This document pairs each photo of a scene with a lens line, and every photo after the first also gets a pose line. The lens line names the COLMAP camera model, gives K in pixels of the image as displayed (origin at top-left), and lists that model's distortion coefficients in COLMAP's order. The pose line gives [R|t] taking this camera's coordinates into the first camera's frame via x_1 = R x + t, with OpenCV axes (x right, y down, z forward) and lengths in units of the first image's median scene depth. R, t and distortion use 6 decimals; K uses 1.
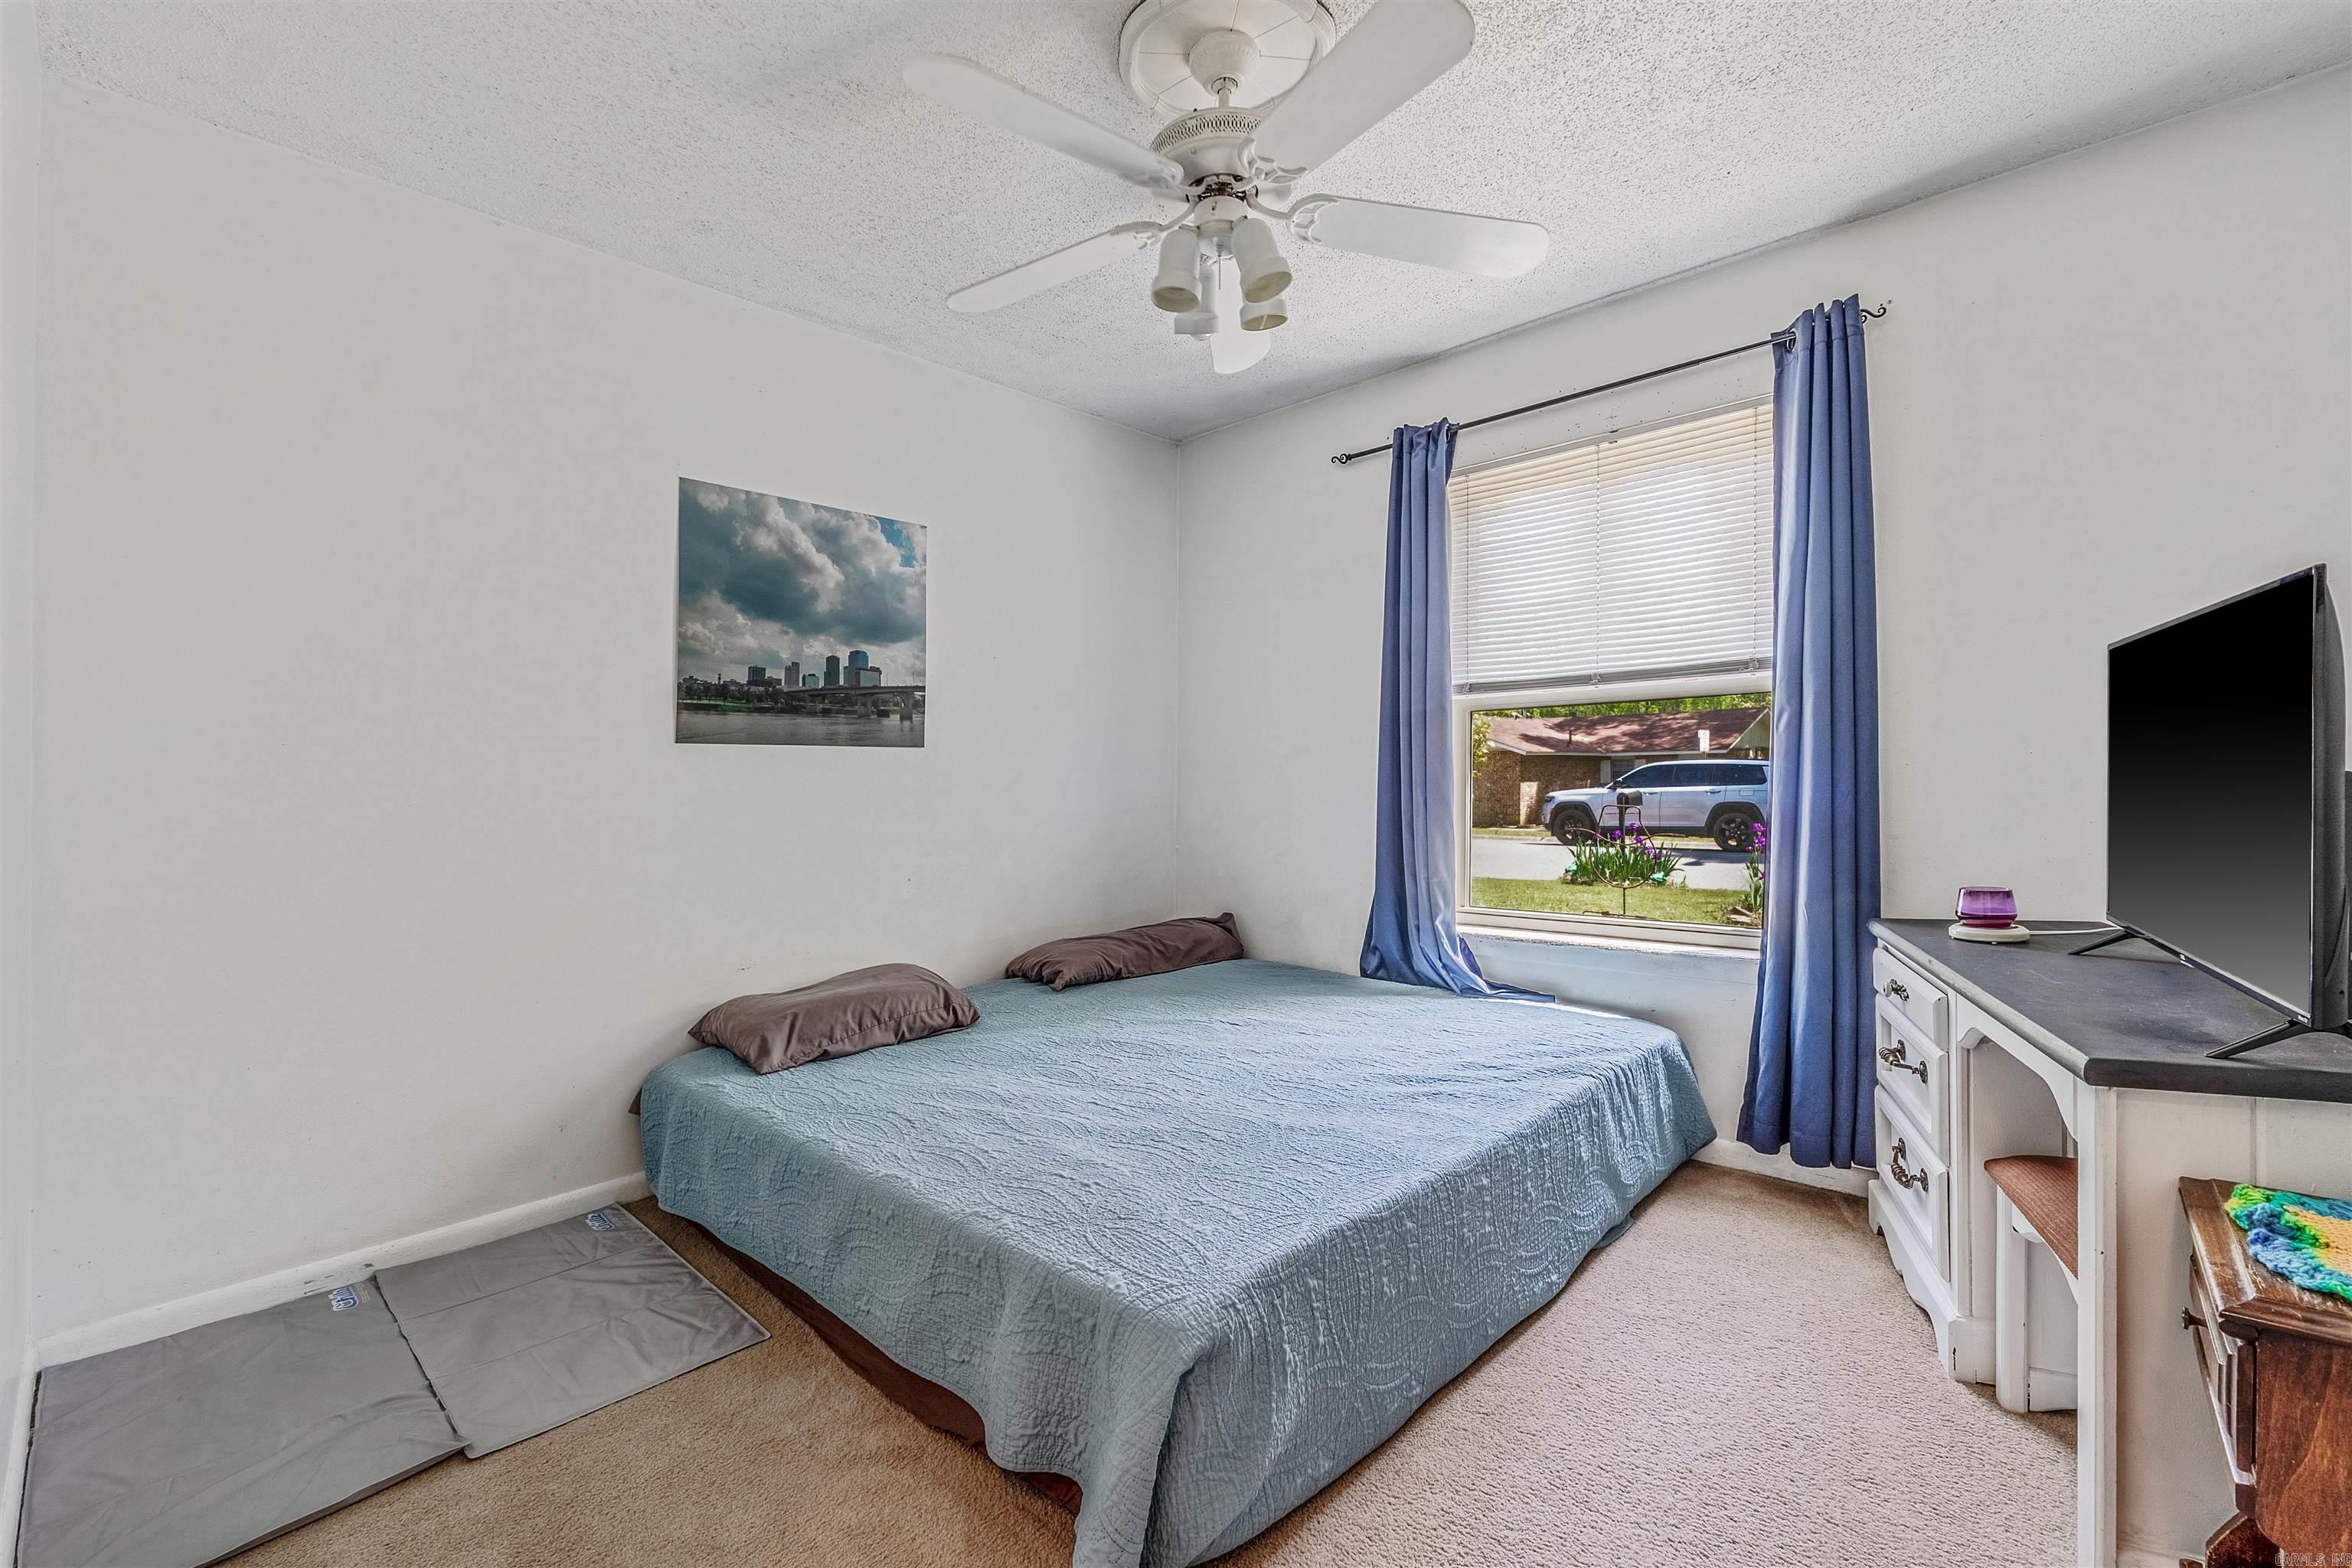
lens RADIAL K [[995.0, 0, 1176.5], [0, 995.0, 779.5], [0, 0, 1]] dist [-0.012872, -0.001054]
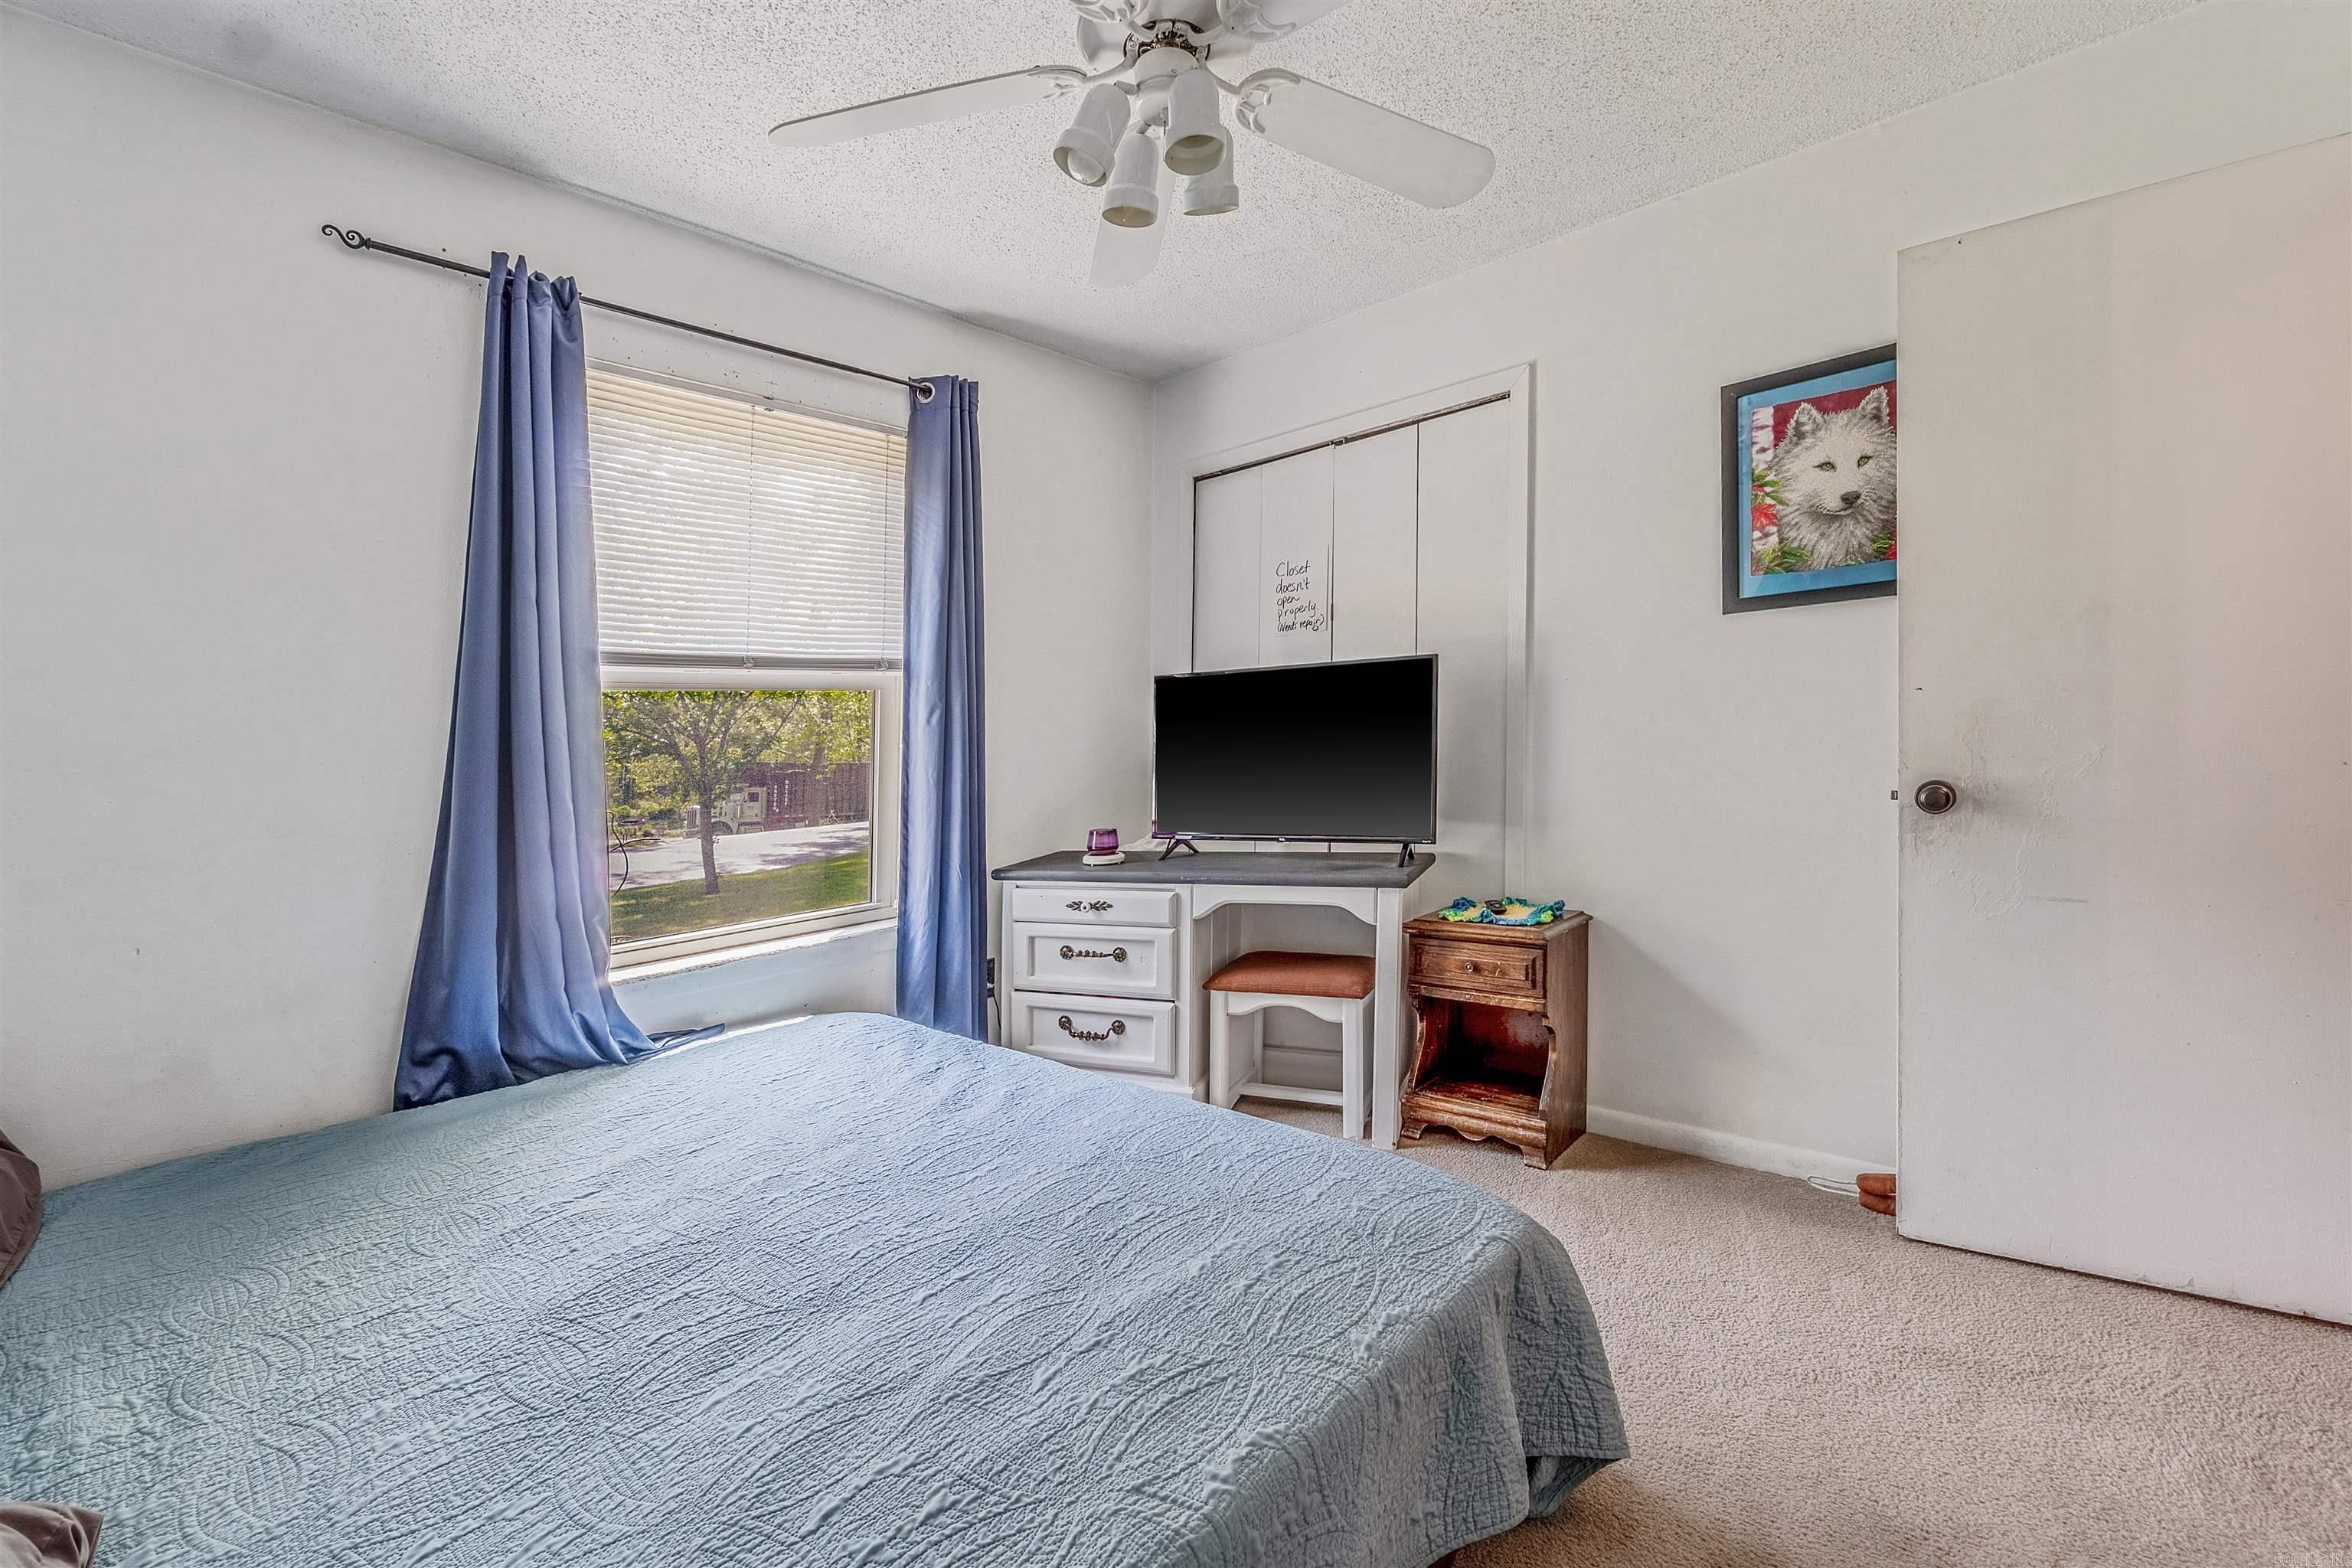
lens RADIAL K [[995.0, 0, 1173.8], [0, 995.0, 809.1], [0, 0, 1]] dist [-0.012872, -0.001054]
pose [[-0.000867, -0.051869, 0.998654, -0.806677], [0.043906, 0.997689, 0.051857, 0.004346], [-0.999035, 0.043892, 0.001413, 1.004799]]
